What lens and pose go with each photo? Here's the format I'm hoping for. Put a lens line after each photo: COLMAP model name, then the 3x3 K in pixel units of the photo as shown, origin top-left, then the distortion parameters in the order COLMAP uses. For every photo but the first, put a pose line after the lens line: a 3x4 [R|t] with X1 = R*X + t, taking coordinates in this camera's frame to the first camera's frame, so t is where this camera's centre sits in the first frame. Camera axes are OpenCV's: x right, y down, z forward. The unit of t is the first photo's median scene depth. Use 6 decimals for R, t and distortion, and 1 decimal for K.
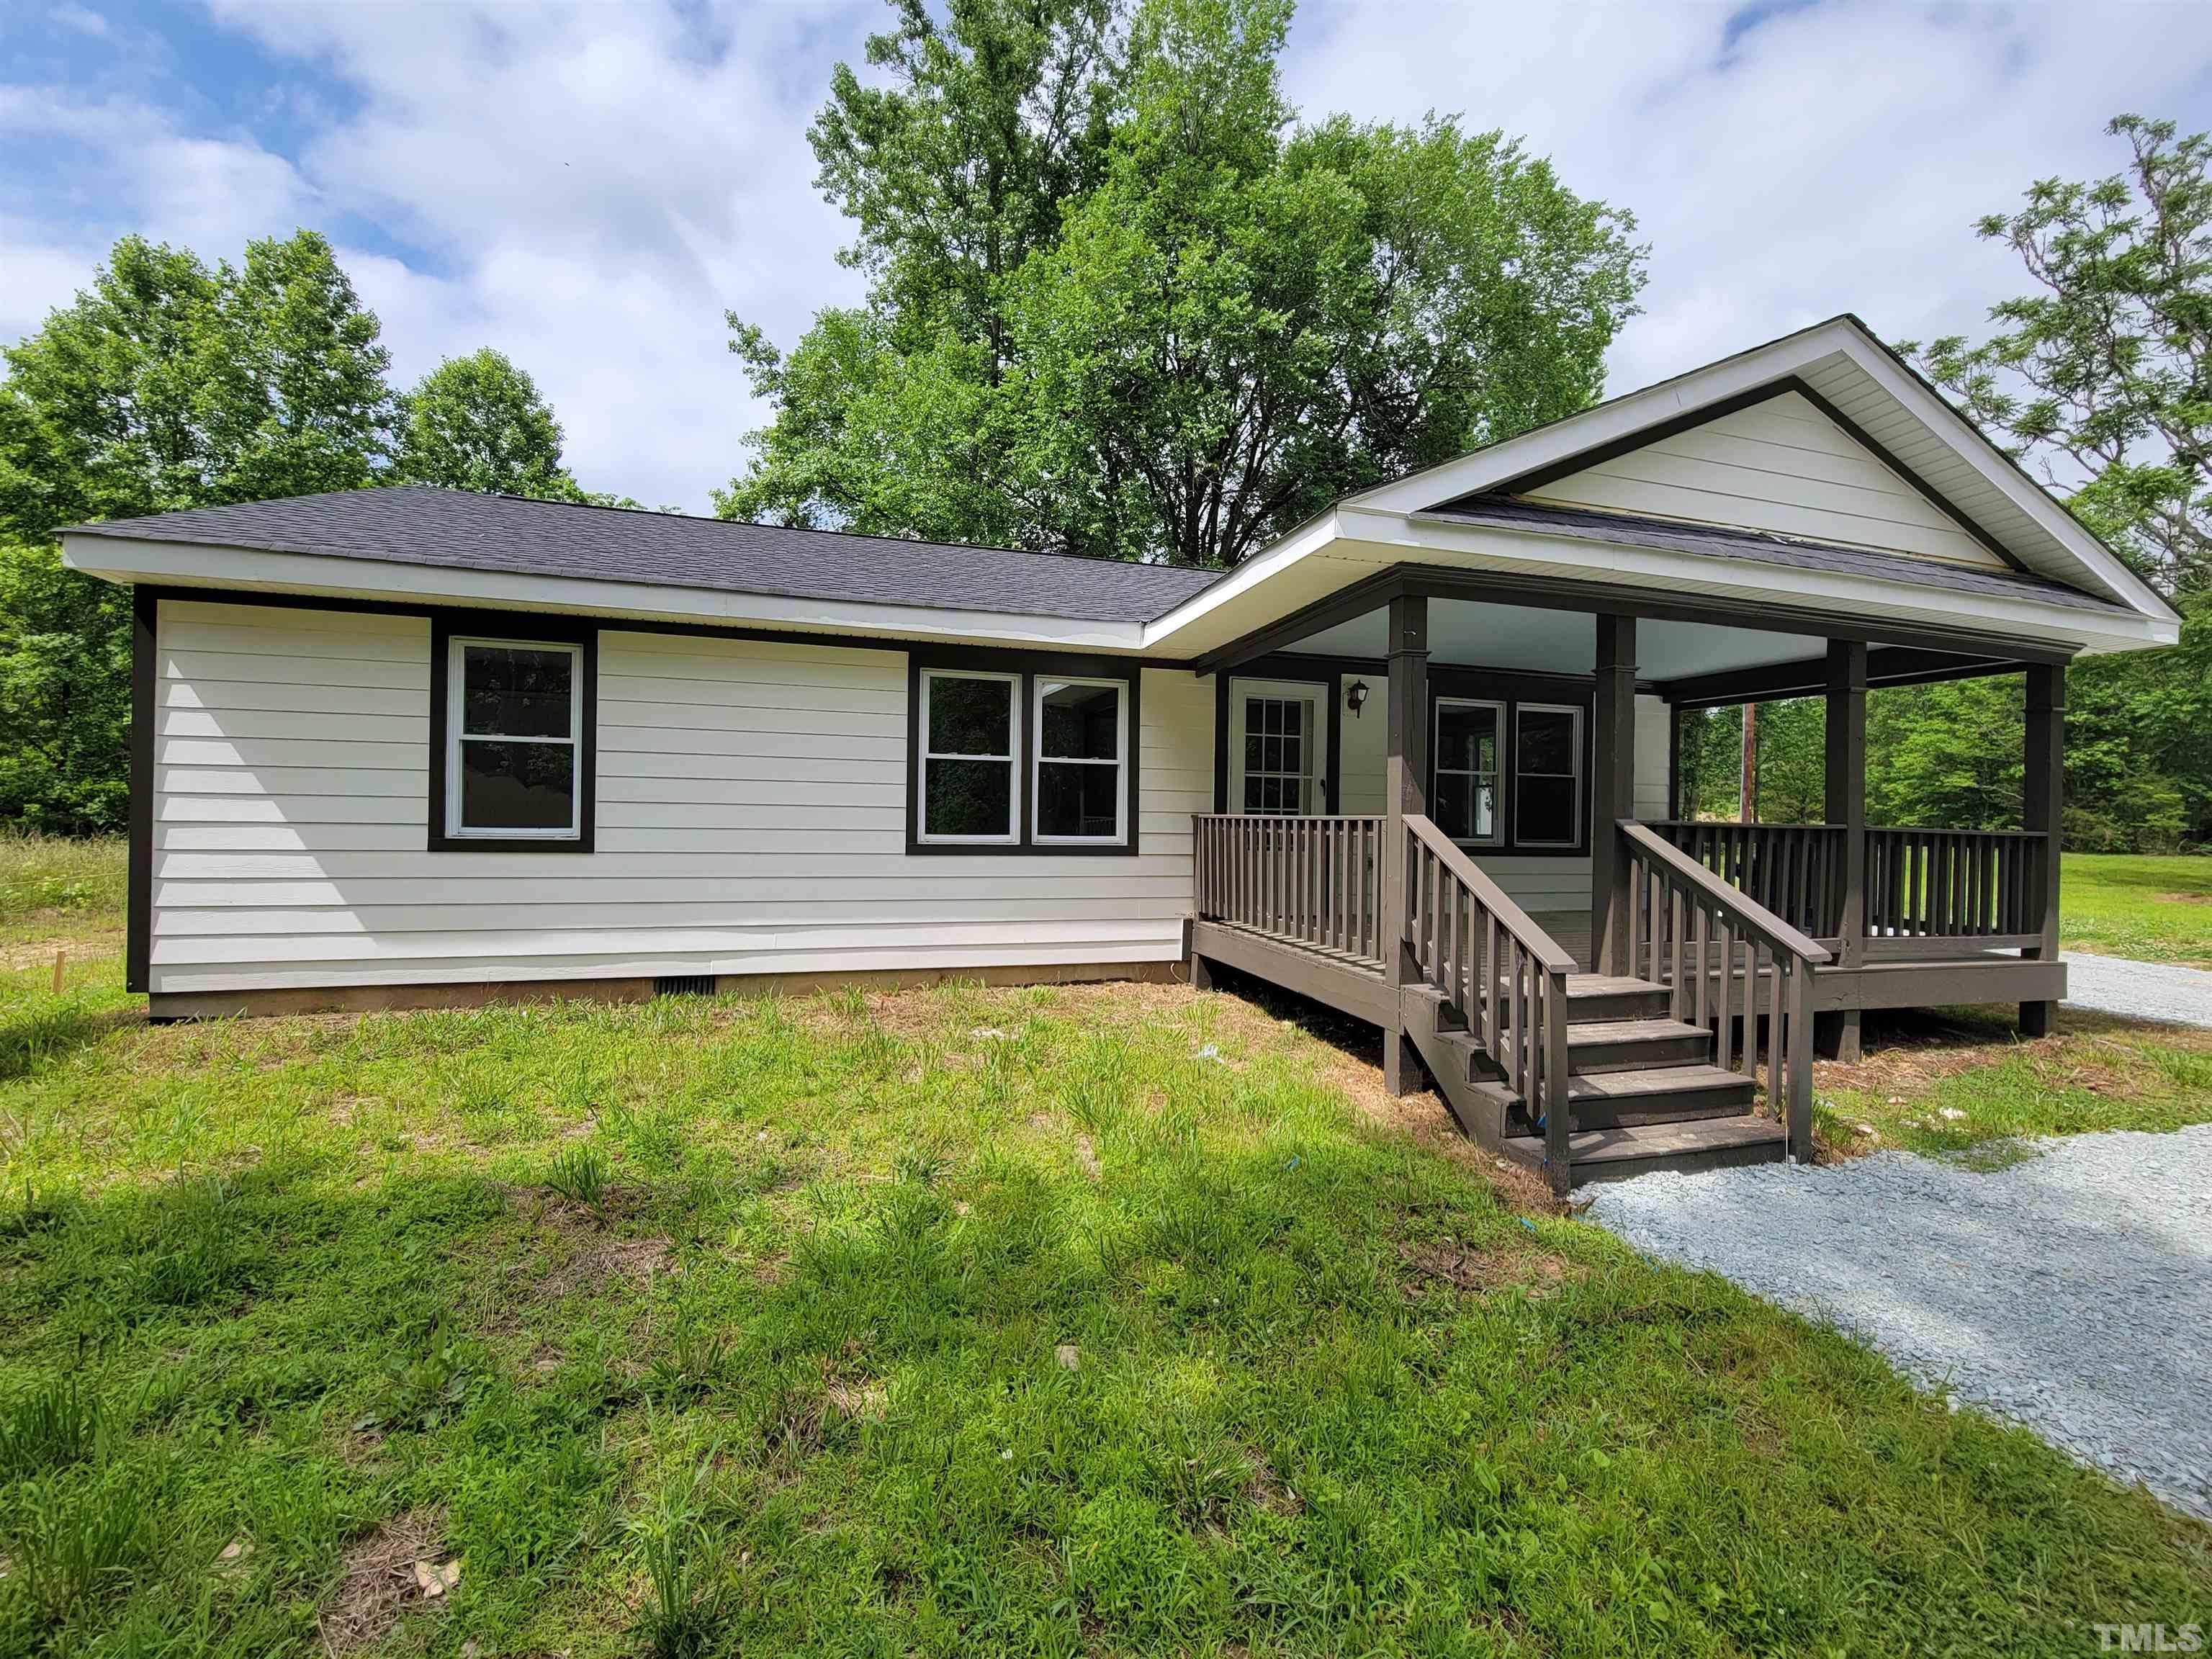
lens RADIAL K [[910.6, 0, 1095.5], [0, 910.6, 818.4], [0, 0, 1]] dist [0.002843, -0.003334]
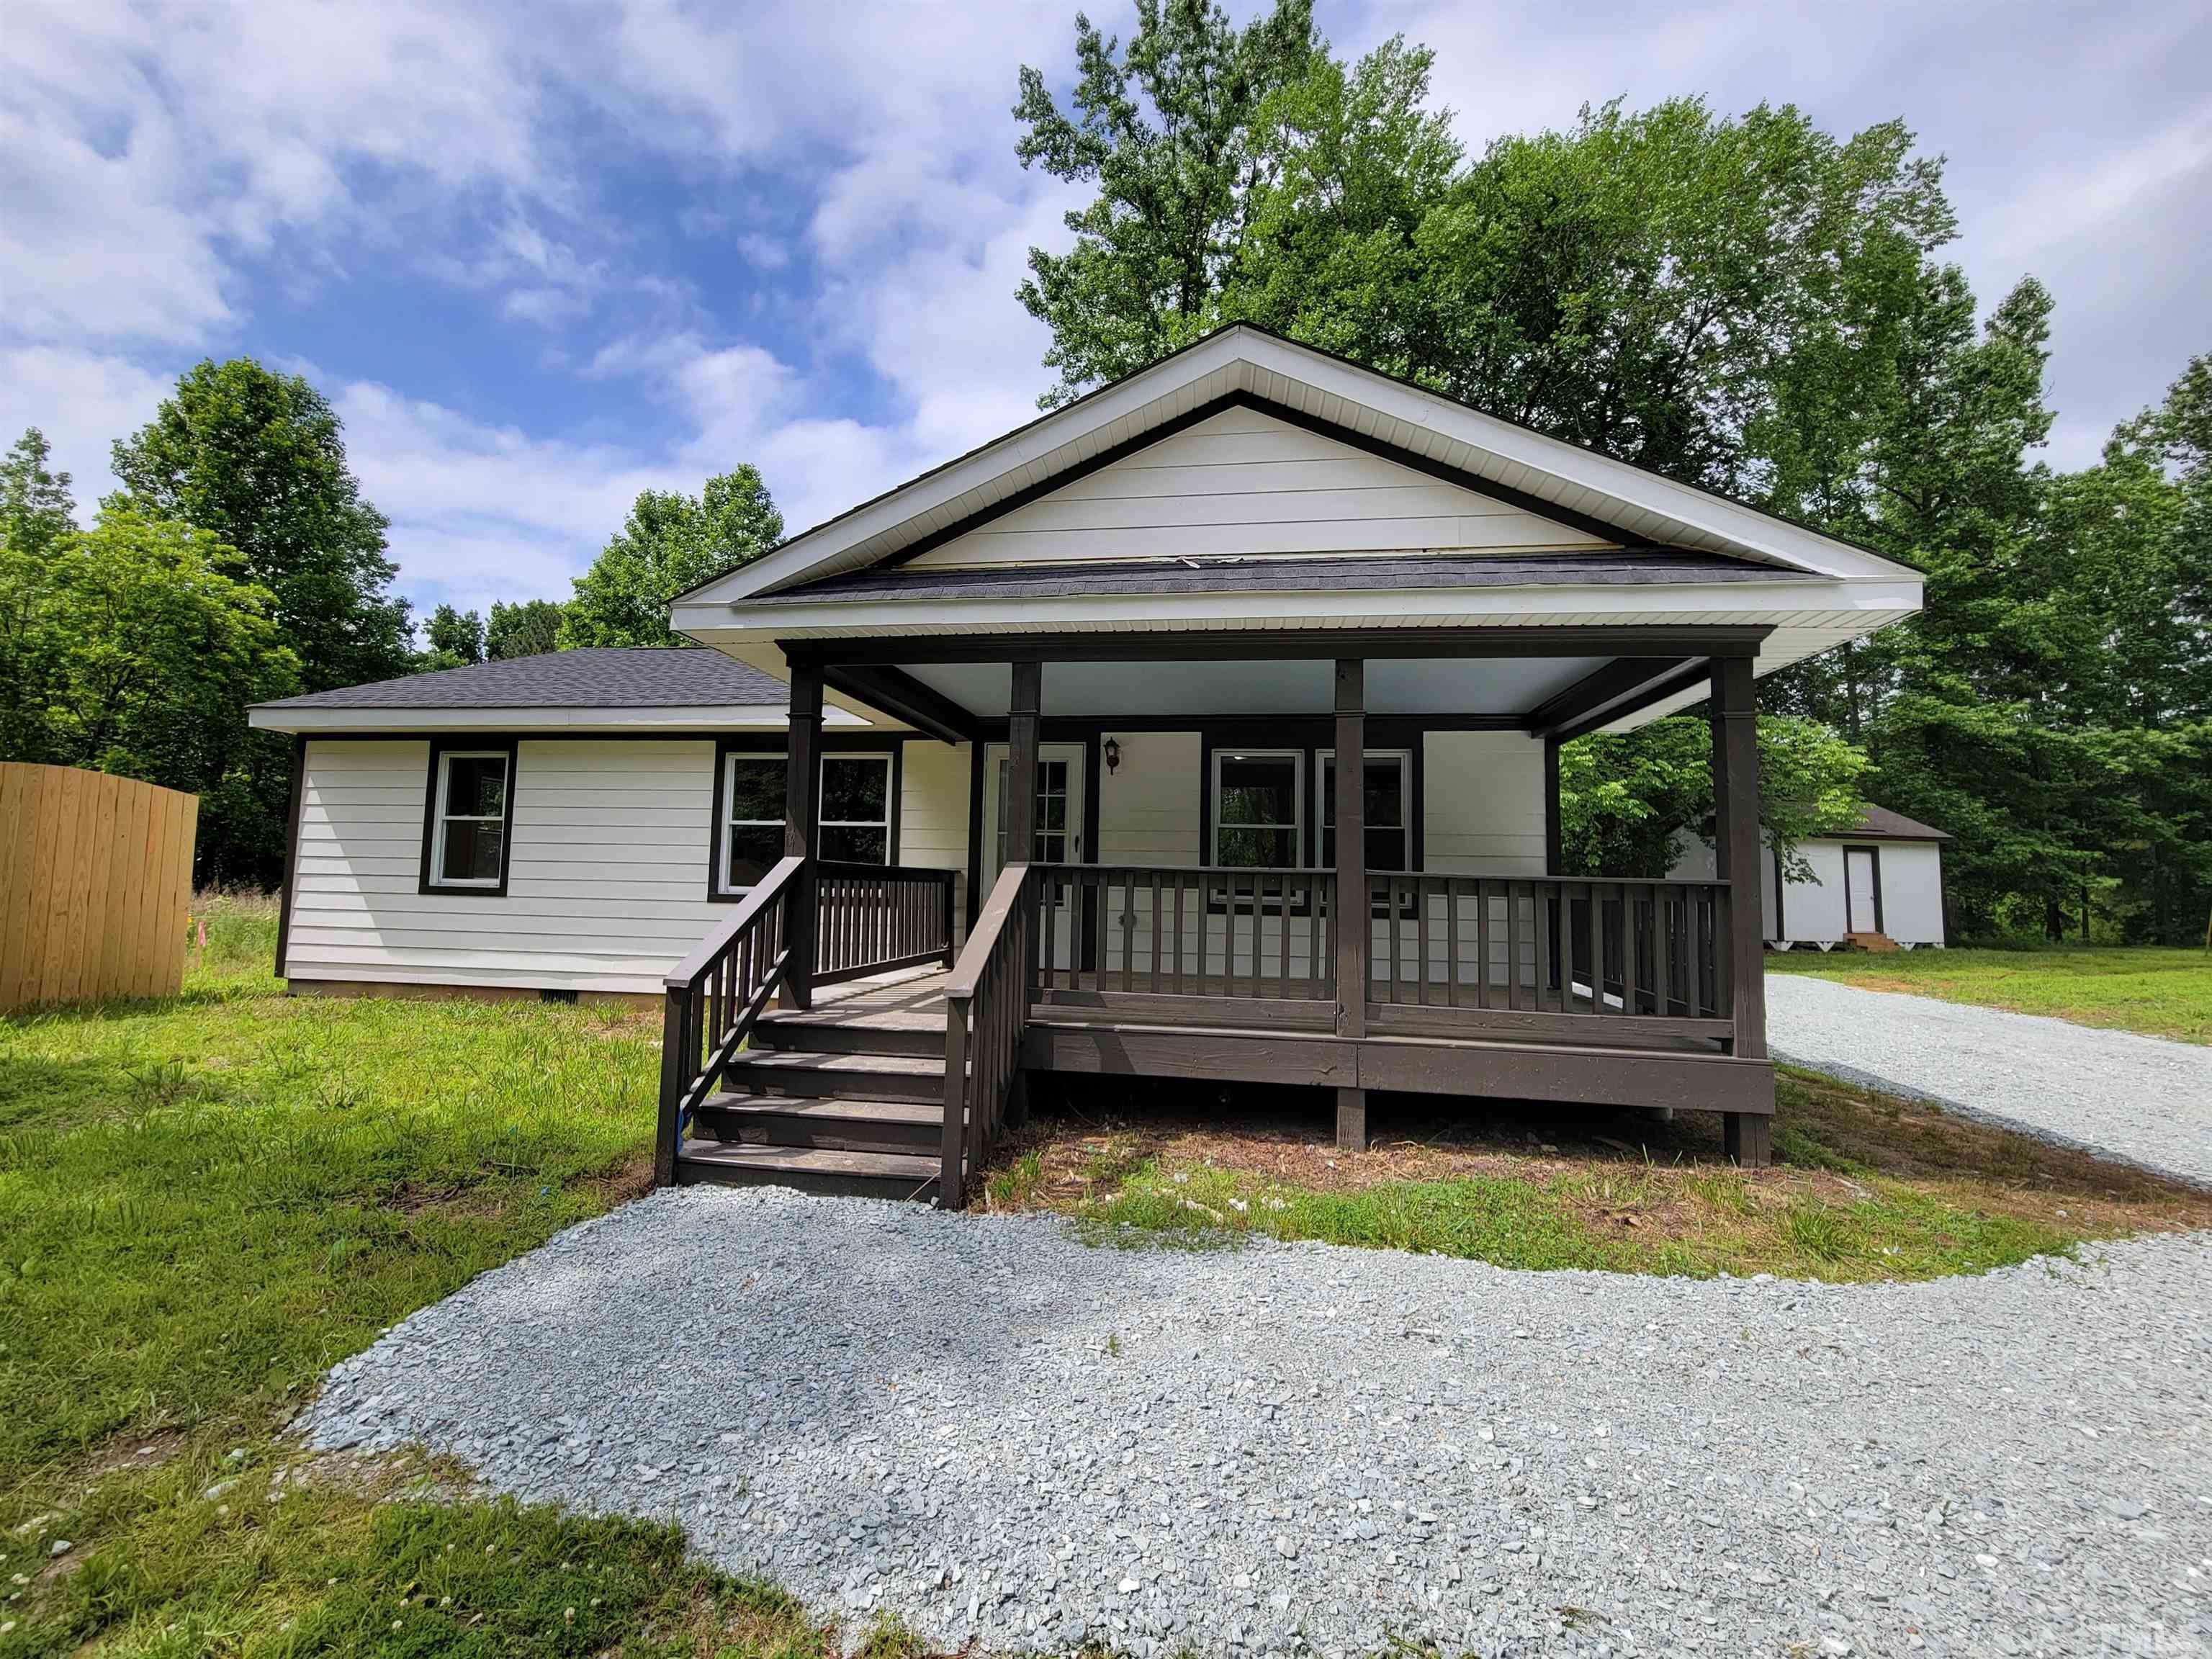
lens RADIAL K [[910.6, 0, 1095.5], [0, 910.6, 818.4], [0, 0, 1]] dist [0.002843, -0.003334]
pose [[0.904820, -0.030730, -0.424684, 0.729847], [-0.006524, 0.996275, -0.085990, 0.026572], [0.425745, 0.080576, 0.901248, 0.087453]]
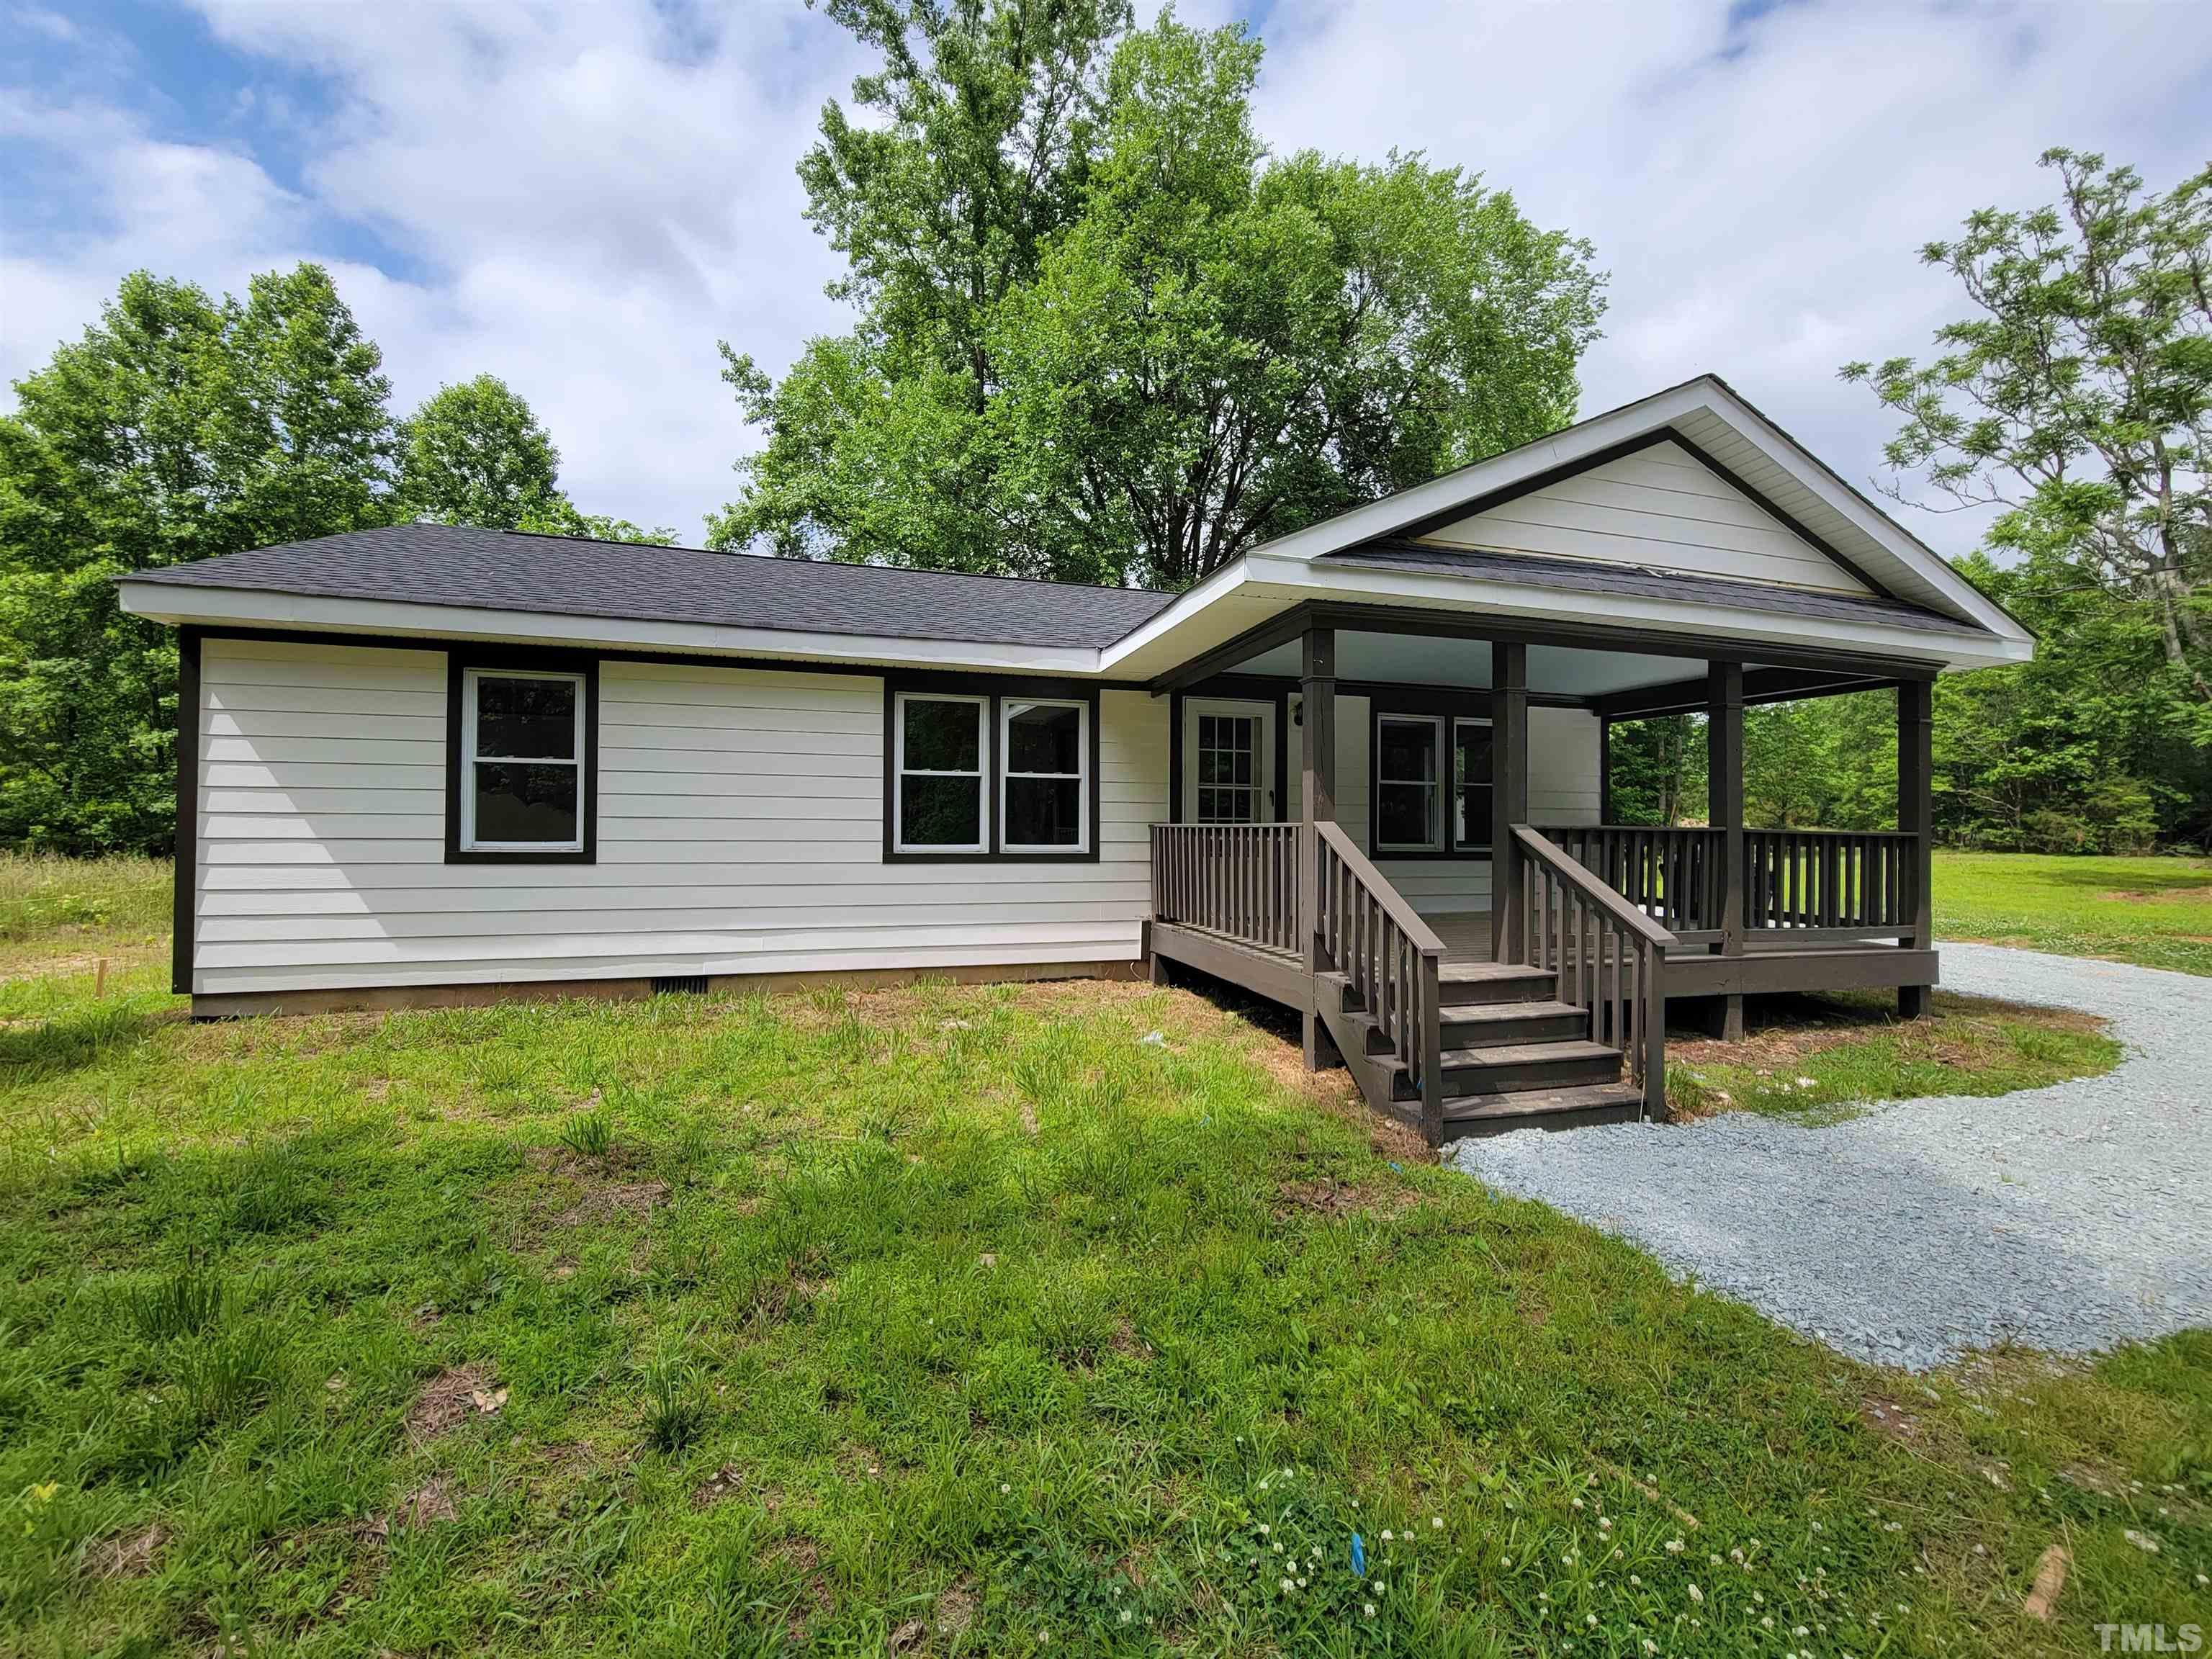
lens RADIAL K [[910.6, 0, 1095.5], [0, 910.6, 818.4], [0, 0, 1]] dist [0.002843, -0.003334]
pose [[0.999950, -0.009356, 0.003648, 0.038206], [0.009404, 0.999868, -0.013280, 0.002727], [-0.003524, 0.013314, 0.999905, -0.080463]]
